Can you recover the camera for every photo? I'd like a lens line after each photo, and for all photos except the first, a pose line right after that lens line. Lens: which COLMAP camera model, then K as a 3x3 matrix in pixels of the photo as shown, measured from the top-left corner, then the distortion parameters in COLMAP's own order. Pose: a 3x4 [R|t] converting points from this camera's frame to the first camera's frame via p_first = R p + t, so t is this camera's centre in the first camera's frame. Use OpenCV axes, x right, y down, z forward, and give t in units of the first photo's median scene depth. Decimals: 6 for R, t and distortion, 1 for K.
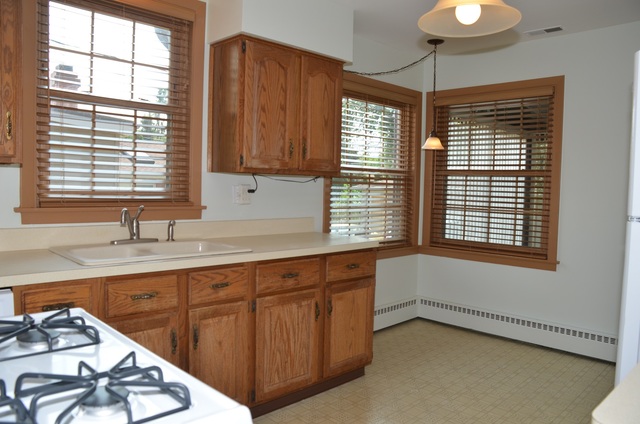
lens RADIAL K [[485.1, 0, 321.0], [0, 485.1, 219.6], [0, 0, 1]] dist [-0.175176, 0.109593]
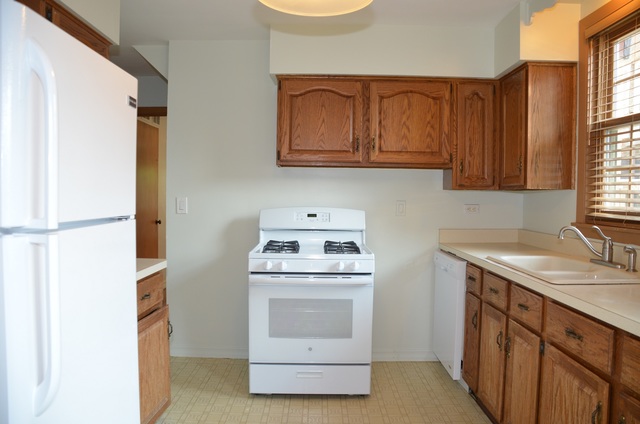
lens RADIAL K [[485.1, 0, 321.0], [0, 485.1, 219.6], [0, 0, 1]] dist [-0.175176, 0.109593]
pose [[-0.709393, -0.007179, -0.704777, 0.592107], [-0.080089, 0.994293, 0.070485, -0.053001], [0.700248, 0.106447, -0.705919, 1.108341]]
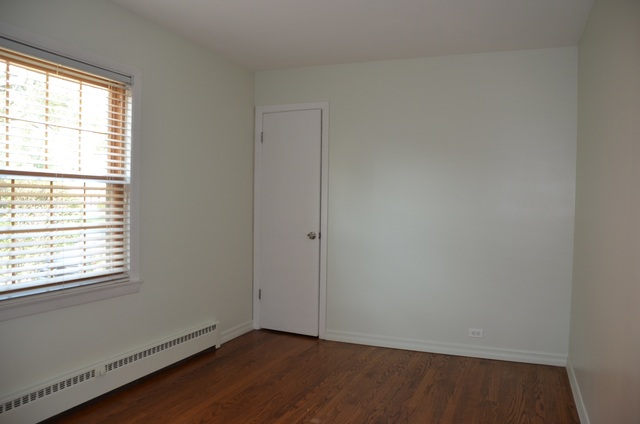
lens RADIAL K [[485.1, 0, 321.0], [0, 485.1, 219.6], [0, 0, 1]] dist [-0.175176, 0.109593]
pose [[0.934769, -0.033870, 0.353637, 0.337093], [0.043061, 0.998908, -0.018152, -0.017455], [-0.352636, 0.032196, 0.935207, 0.375952]]
